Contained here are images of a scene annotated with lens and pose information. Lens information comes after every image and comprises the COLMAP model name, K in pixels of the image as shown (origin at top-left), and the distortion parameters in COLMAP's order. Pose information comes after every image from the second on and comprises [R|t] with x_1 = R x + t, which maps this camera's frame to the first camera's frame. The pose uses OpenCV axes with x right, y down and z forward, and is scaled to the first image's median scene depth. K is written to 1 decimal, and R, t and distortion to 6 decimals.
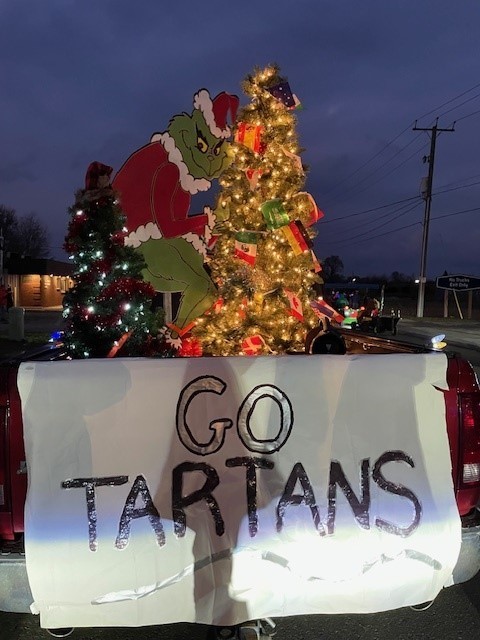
lens RADIAL K [[478.2, 0, 234.3], [0, 478.2, 317.7], [0, 0, 1]] dist [0.065567, -0.001369]
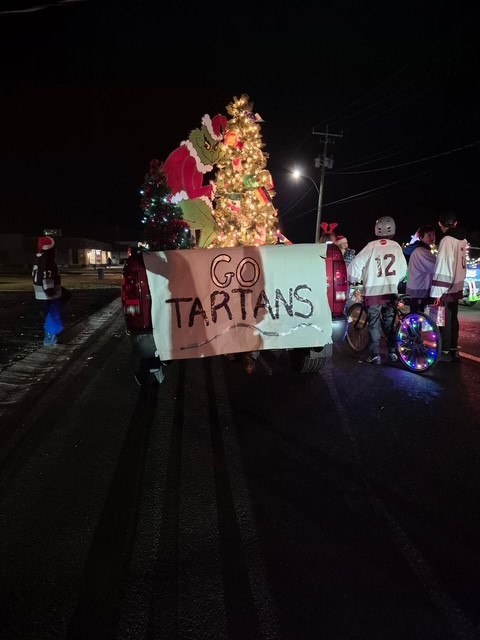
lens RADIAL K [[478.2, 0, 245.5], [0, 478.2, 320.5], [0, 0, 1]] dist [0.065567, -0.001369]
pose [[0.997582, -0.052682, 0.045328, -0.040409], [0.049400, 0.996272, 0.070717, 0.168967], [-0.048884, -0.068307, 0.996466, -0.830060]]
